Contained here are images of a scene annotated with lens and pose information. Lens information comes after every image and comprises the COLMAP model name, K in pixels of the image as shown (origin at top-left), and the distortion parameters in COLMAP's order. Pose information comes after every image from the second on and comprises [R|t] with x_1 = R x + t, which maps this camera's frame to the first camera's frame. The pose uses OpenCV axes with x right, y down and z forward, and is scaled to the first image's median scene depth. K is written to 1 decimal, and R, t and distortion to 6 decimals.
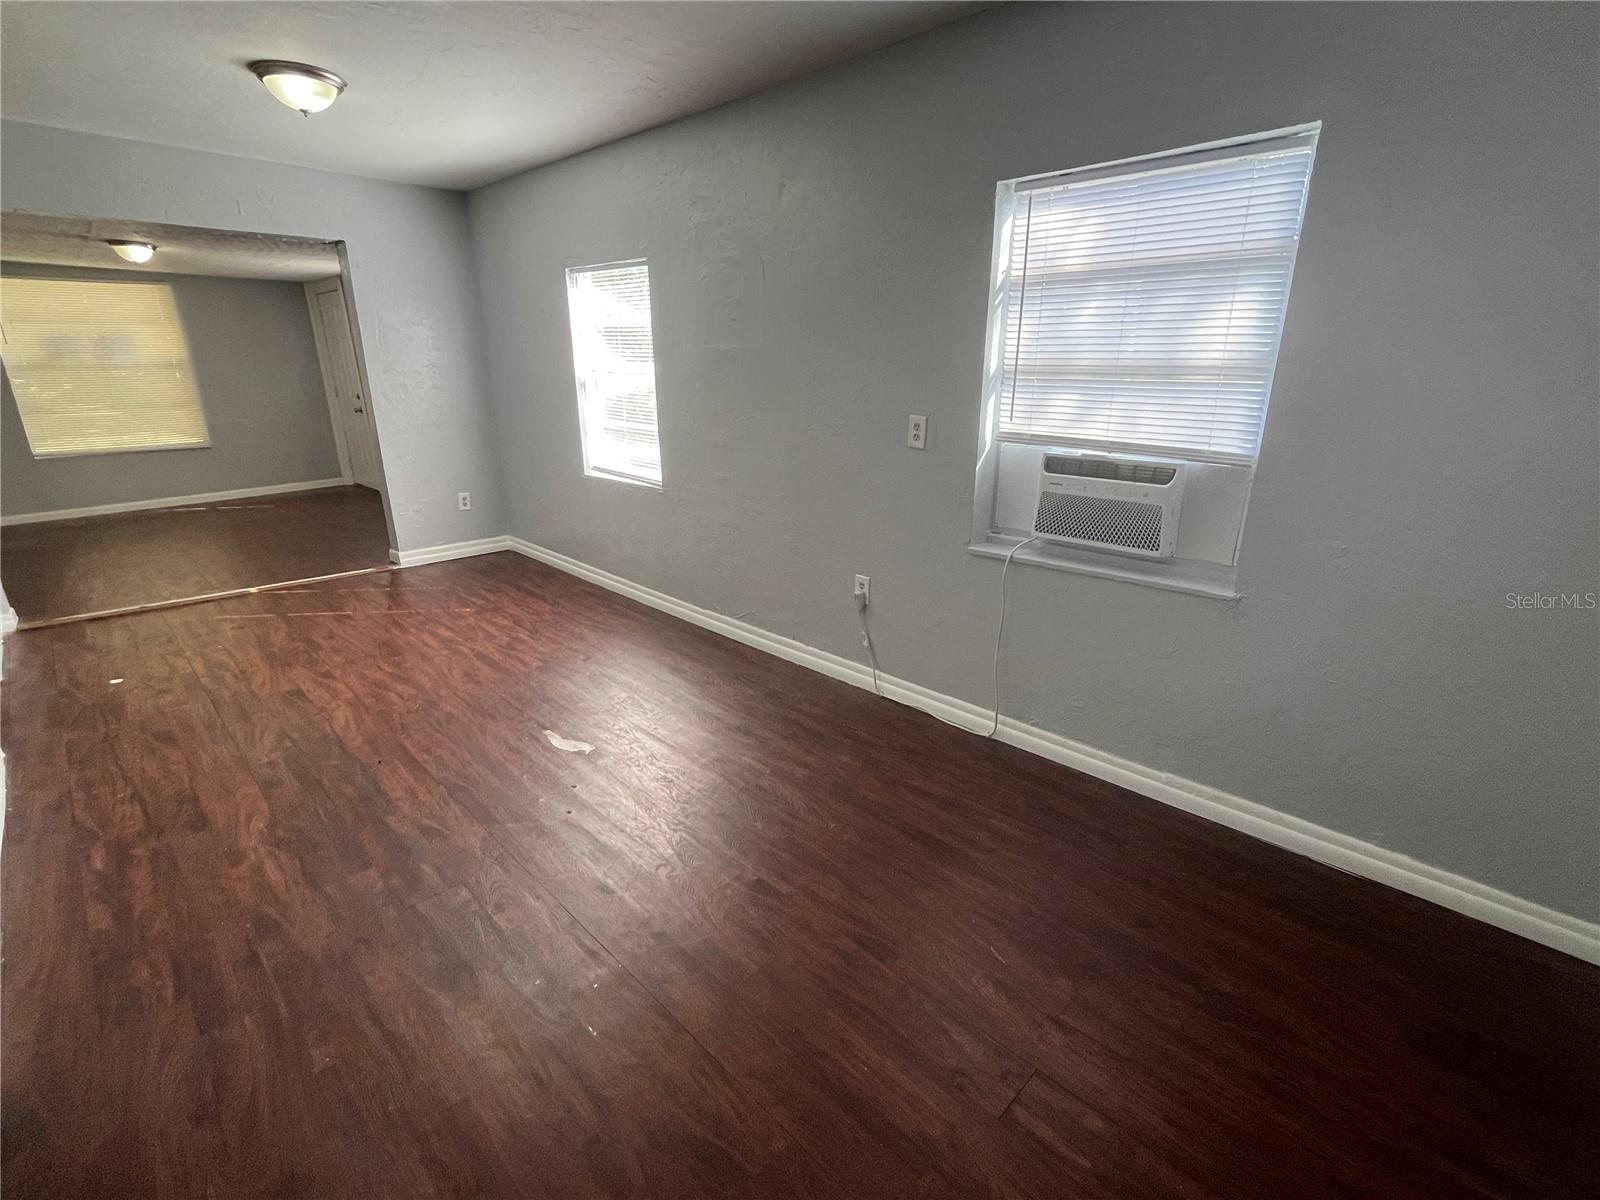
lens RADIAL K [[759.8, 0, 800.0], [0, 759.8, 600.0], [0, 0, 1]] dist [0.000088, 0.000136]
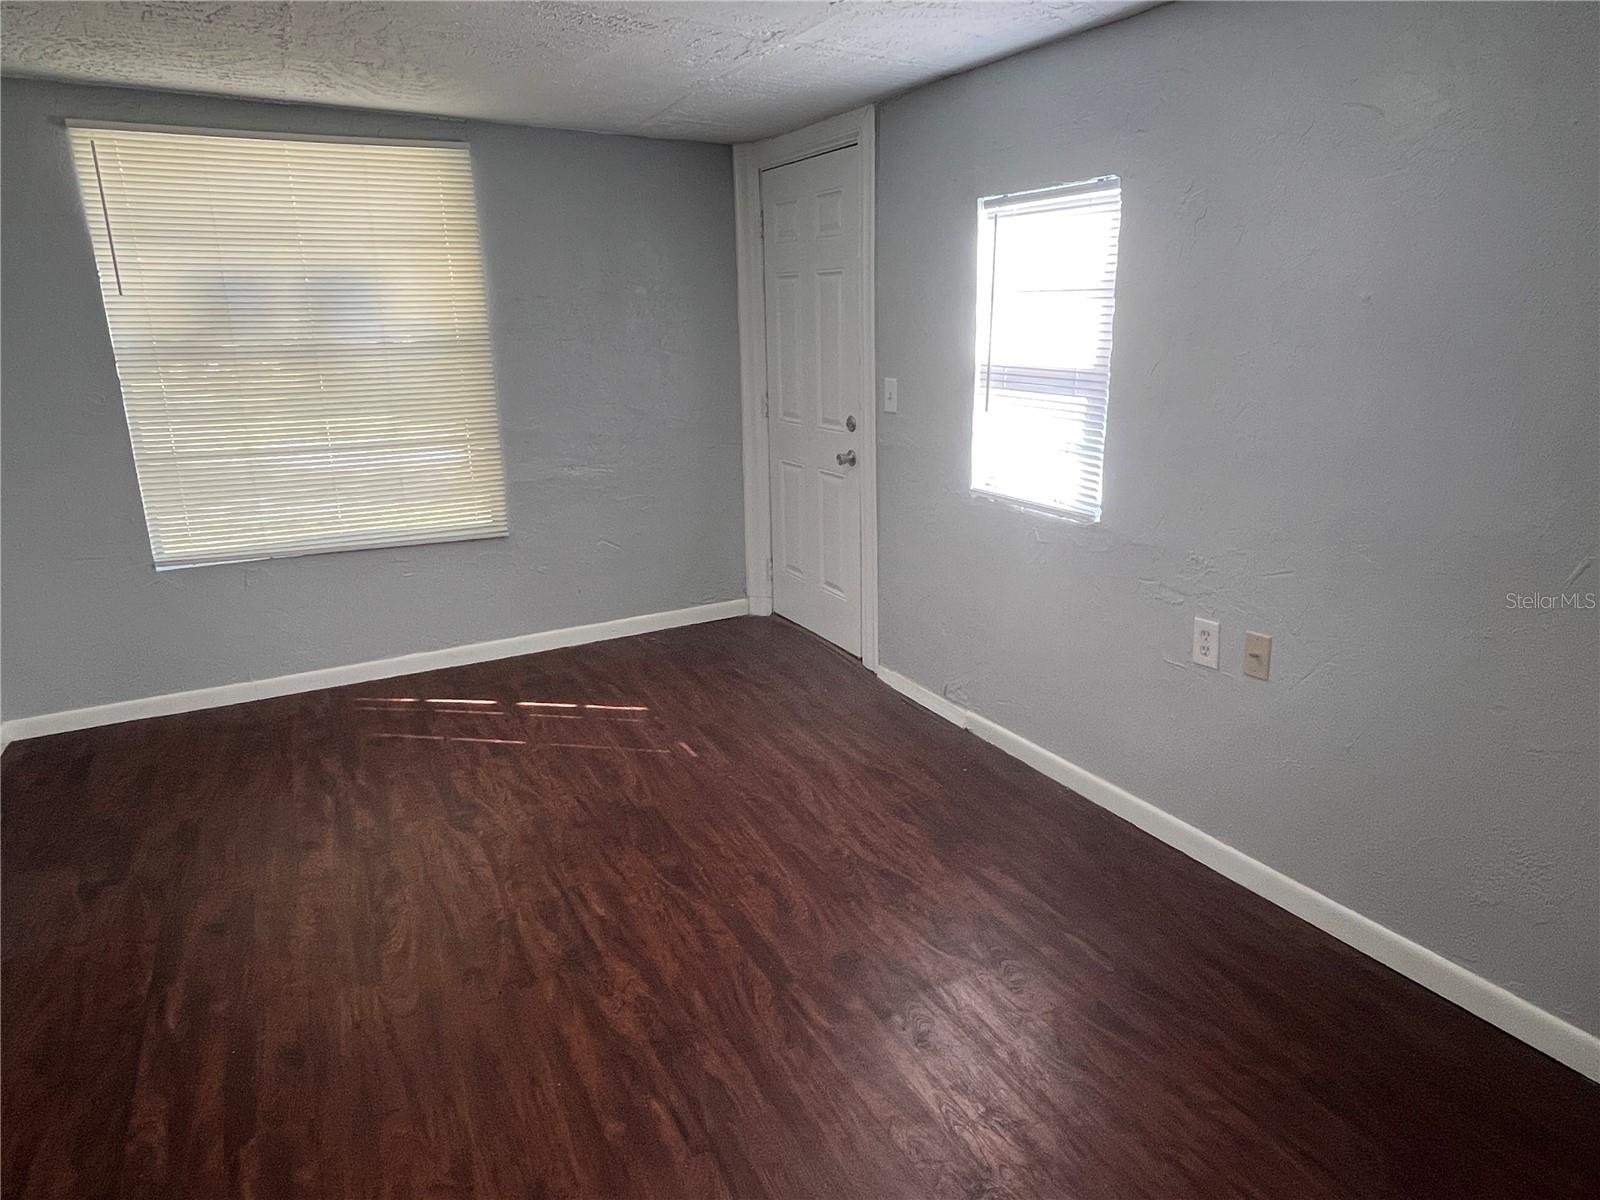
lens RADIAL K [[978.3, 0, 800.0], [0, 978.3, 600.0], [0, 0, 1]] dist [-0.000121, -0.000135]
pose [[0.960761, 0.048468, -0.273111, -0.464913], [-0.066730, 0.996085, -0.057976, -0.143259], [0.269232, 0.073926, 0.960234, 0.518147]]
